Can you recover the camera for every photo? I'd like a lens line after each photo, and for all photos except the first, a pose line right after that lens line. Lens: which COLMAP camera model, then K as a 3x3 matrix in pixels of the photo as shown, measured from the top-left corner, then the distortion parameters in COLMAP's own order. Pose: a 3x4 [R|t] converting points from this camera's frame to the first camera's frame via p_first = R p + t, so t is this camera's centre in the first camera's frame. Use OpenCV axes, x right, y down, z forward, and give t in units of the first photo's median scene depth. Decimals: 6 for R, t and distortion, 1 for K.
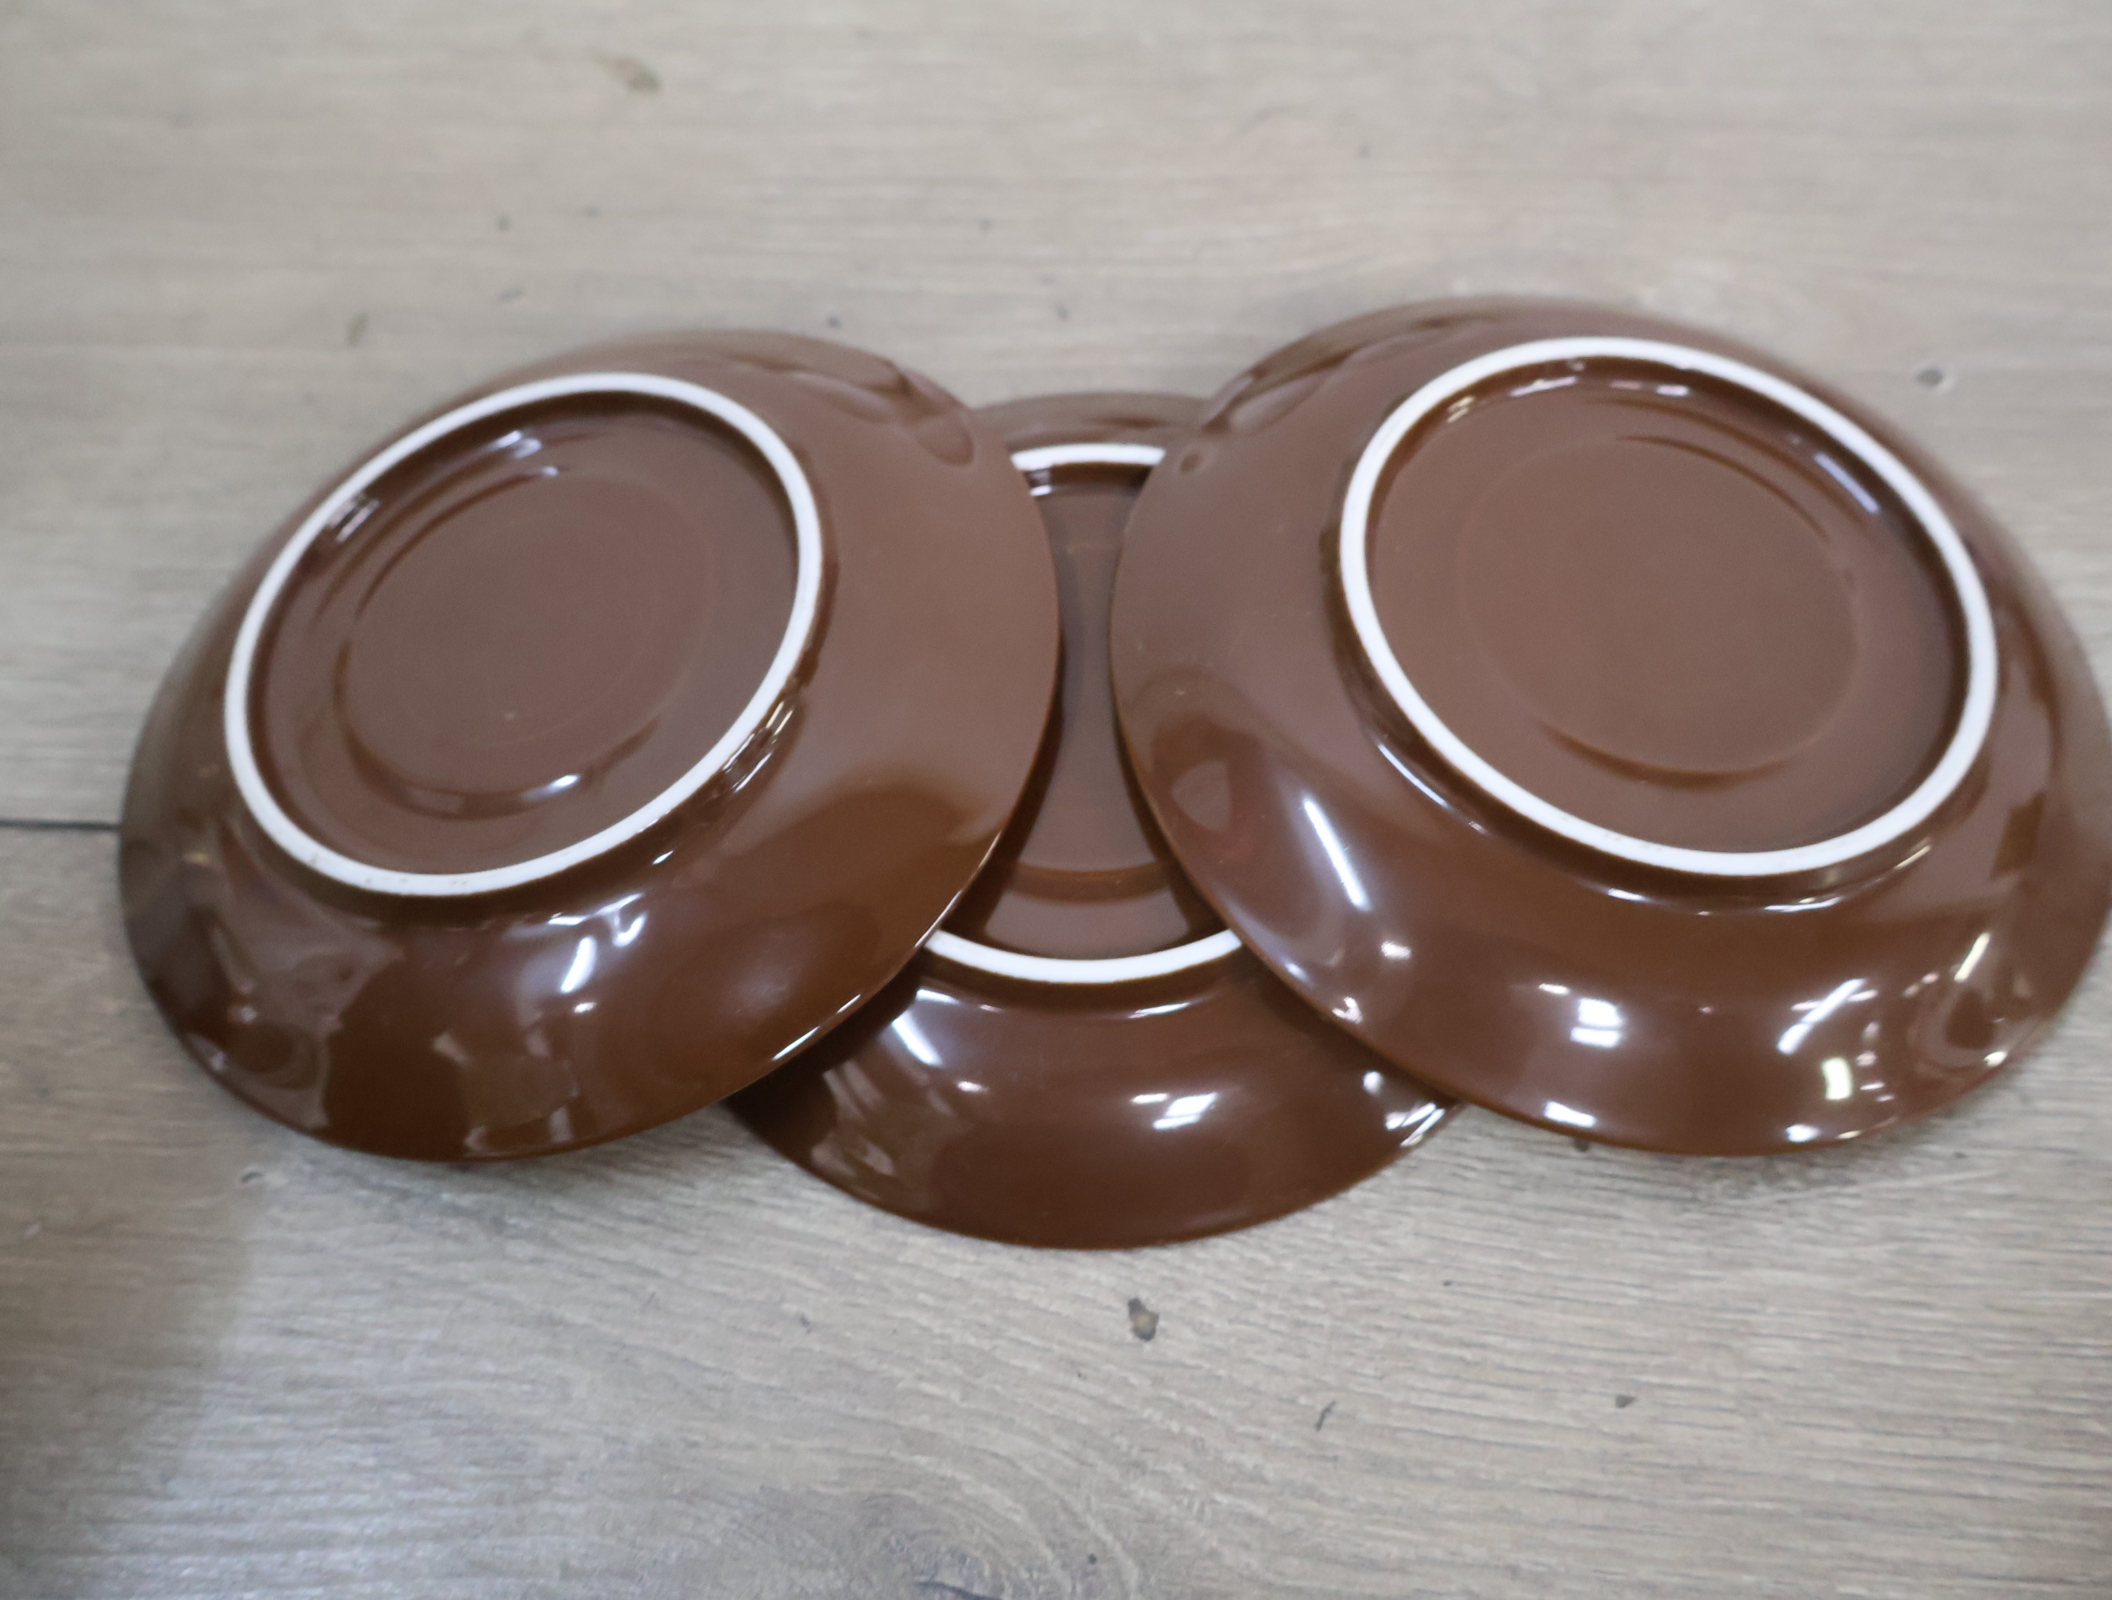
lens RADIAL K [[2053.2, 0, 1063.2], [0, 2053.2, 790.1], [0, 0, 1]] dist [0.002694, 0.000000]
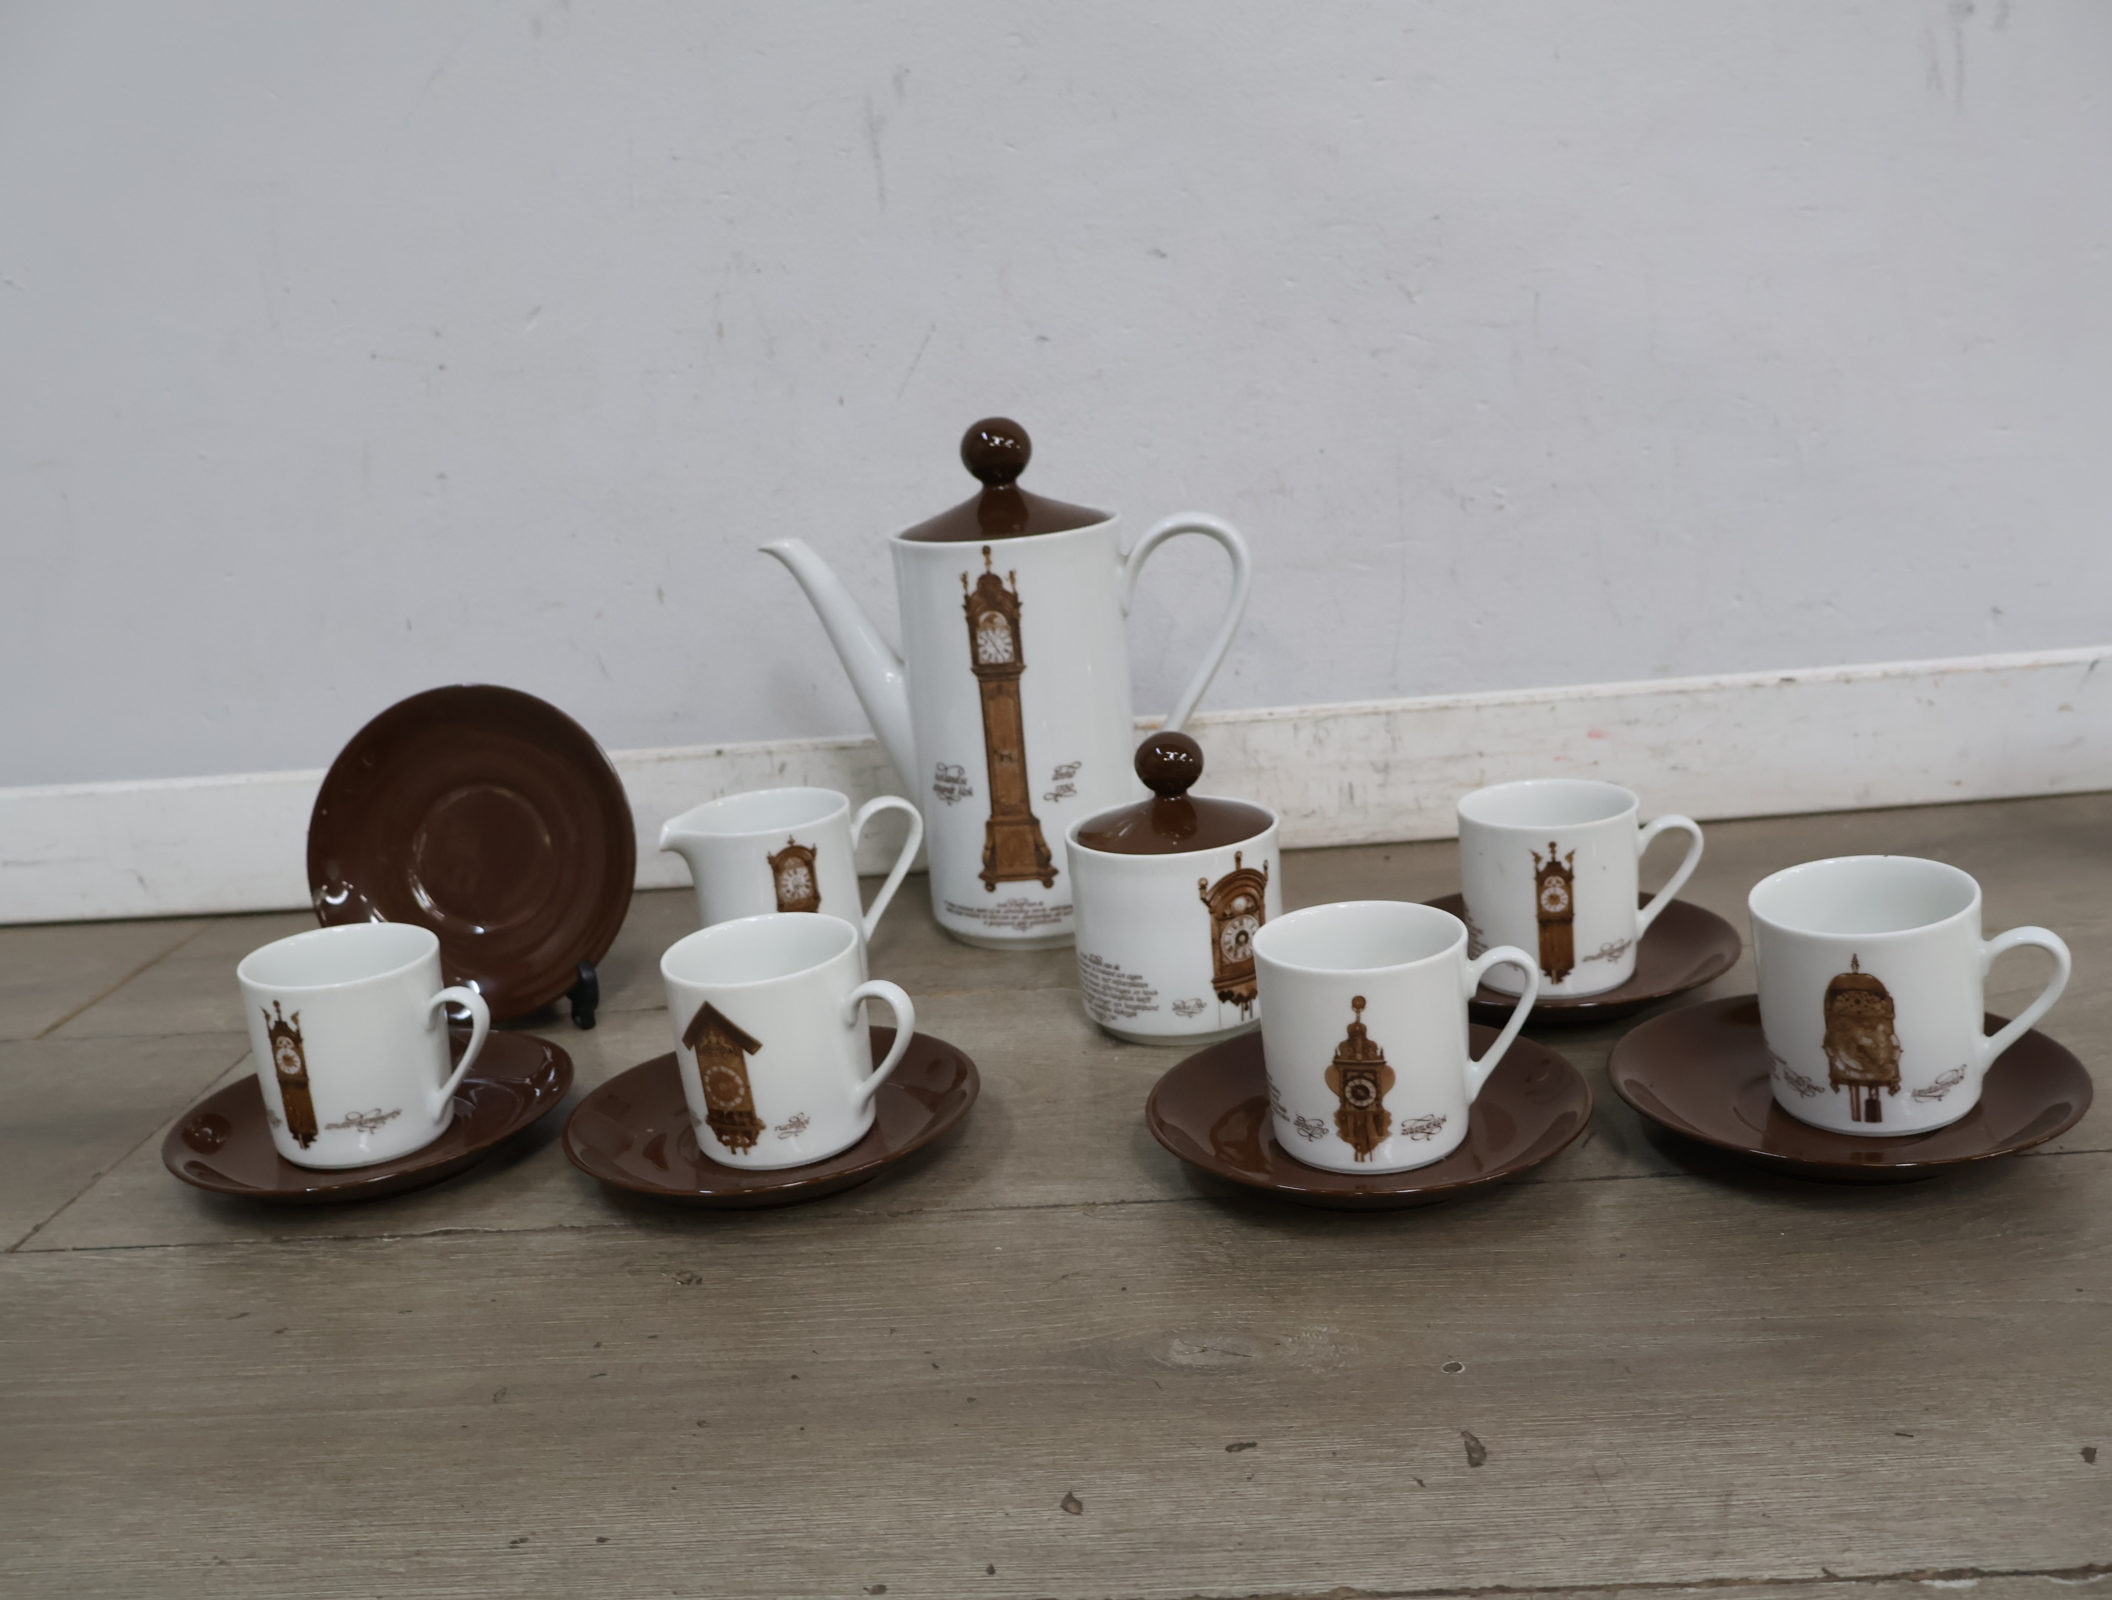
lens RADIAL K [[2053.2, 0, 1056.4], [0, 2053.2, 784.7], [0, 0, 1]] dist [0.002694, 0.000000]
pose [[0.999624, -0.026876, -0.005416, 0.154089], [0.015162, 0.706528, -0.707522, 0.785436], [0.022842, 0.707174, 0.706670, -0.630346]]
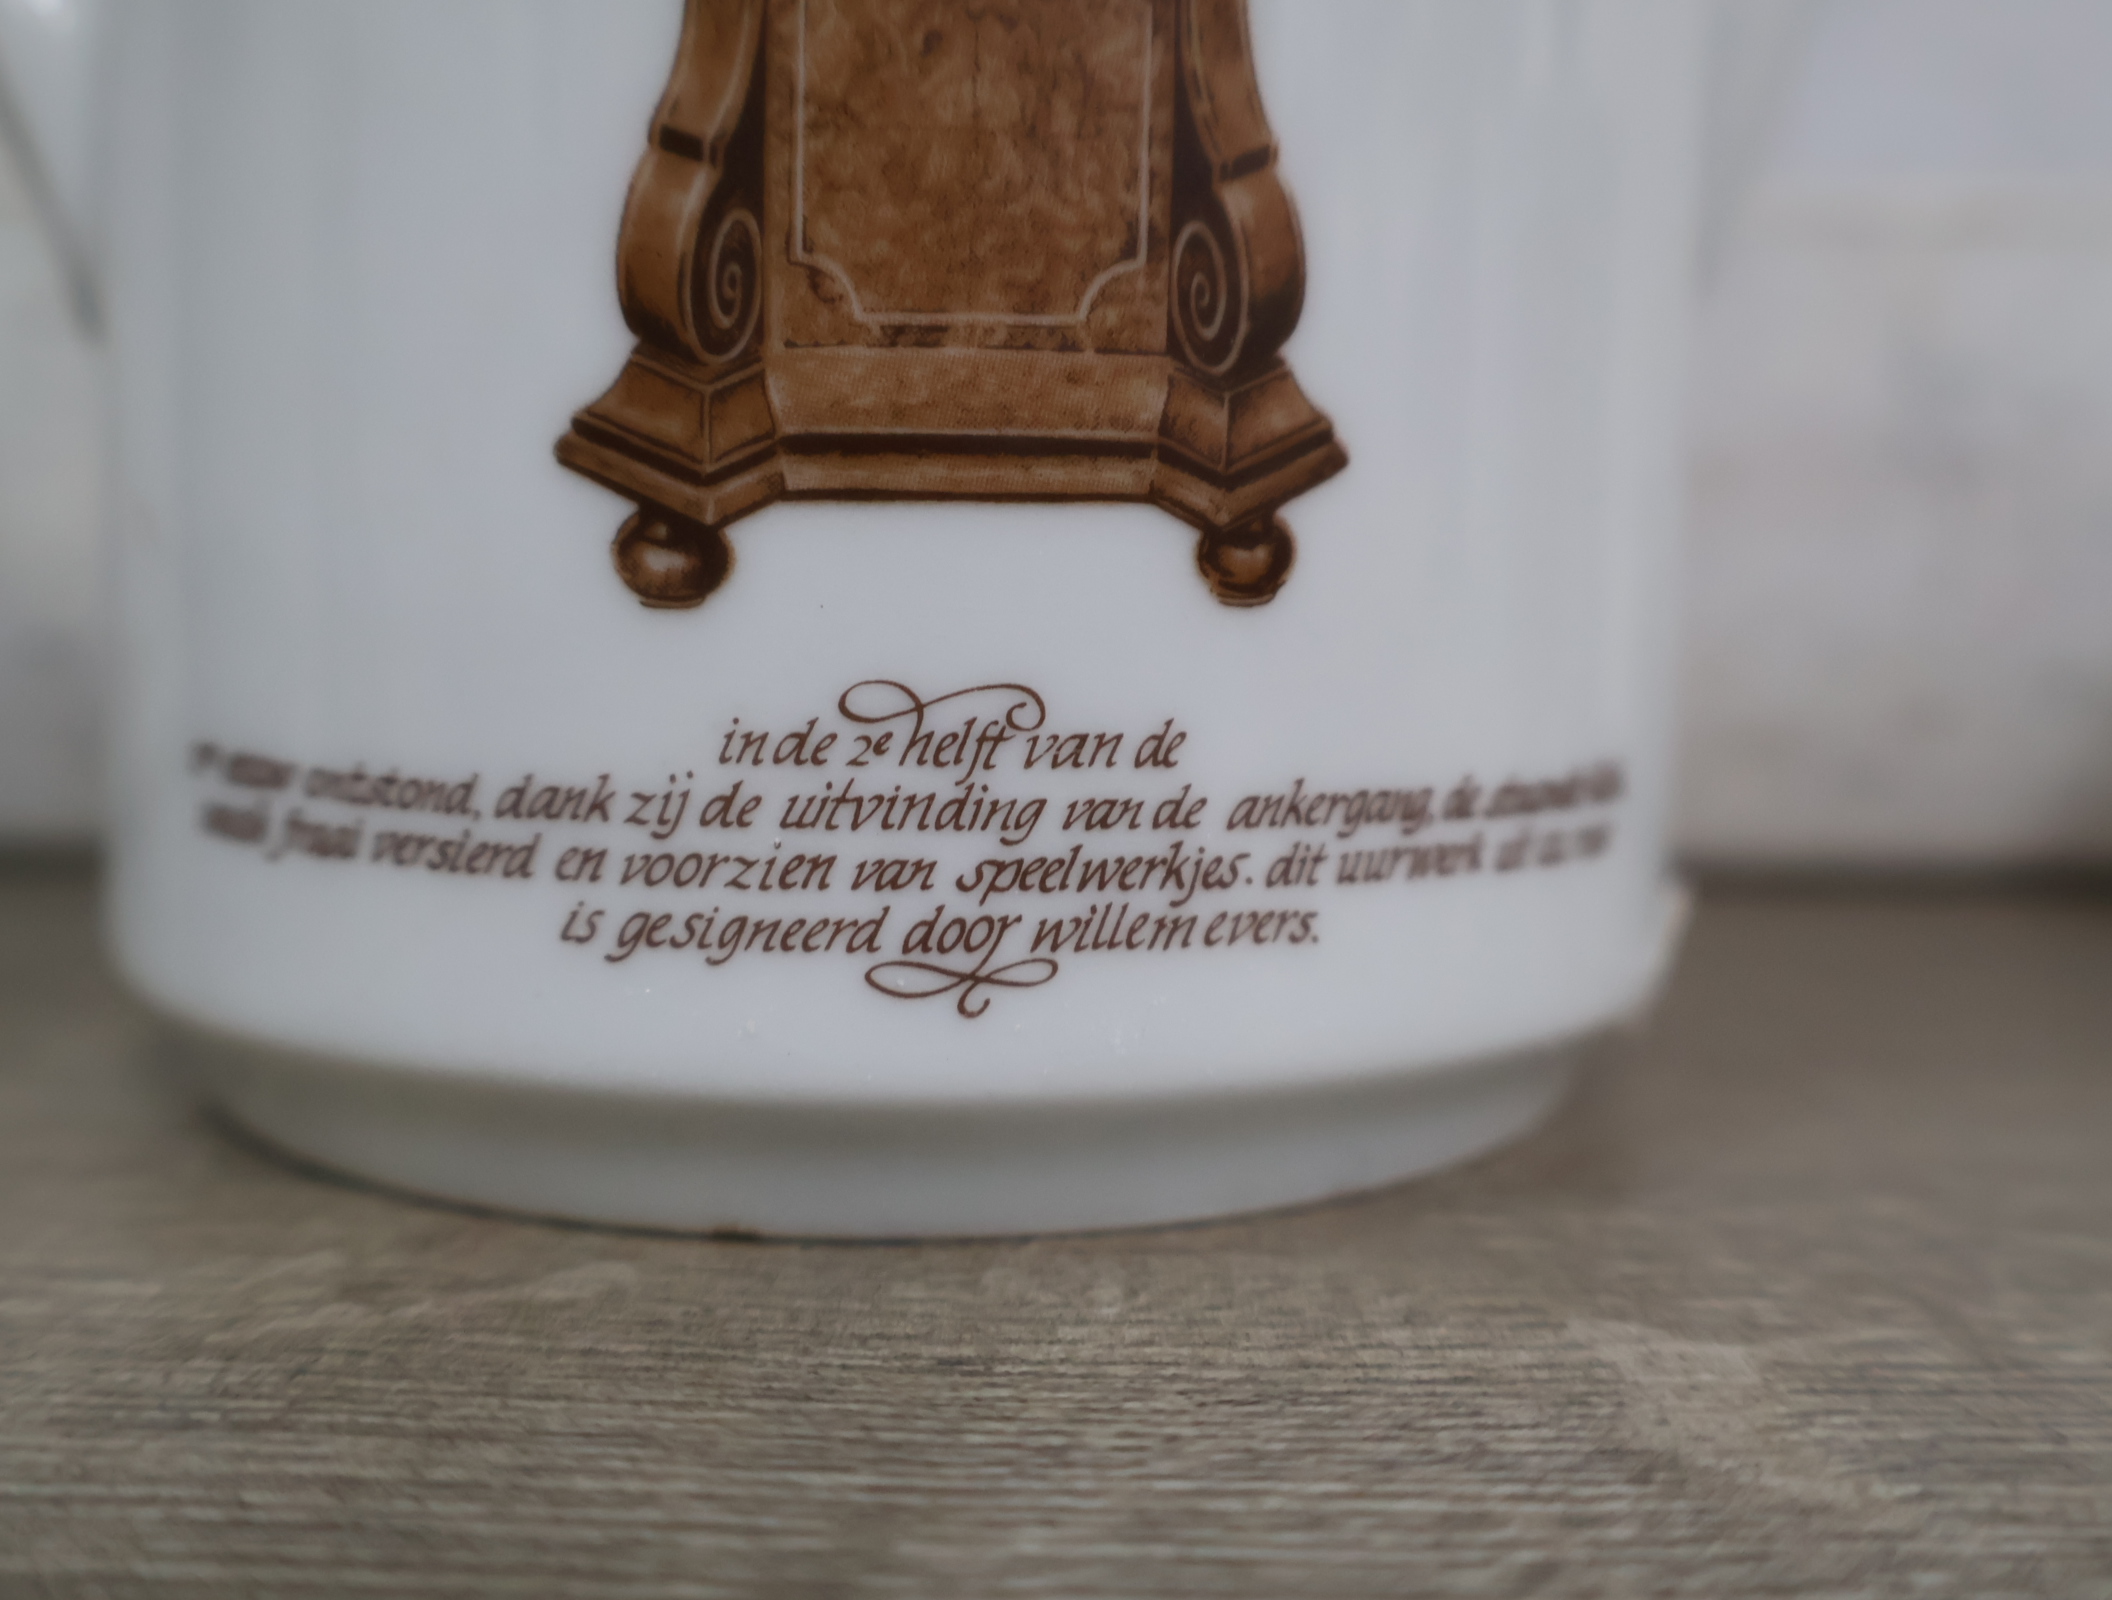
lens RADIAL K [[2053.2, 0, 1055.3], [0, 2053.2, 801.7], [0, 0, 1]] dist [0.002694, 0.000000]
pose [[0.965581, 0.057507, 0.253664, 0.000154], [0.169750, 0.599597, -0.782092, -1.180601], [-0.197072, 0.798233, 0.569198, 1.693719]]
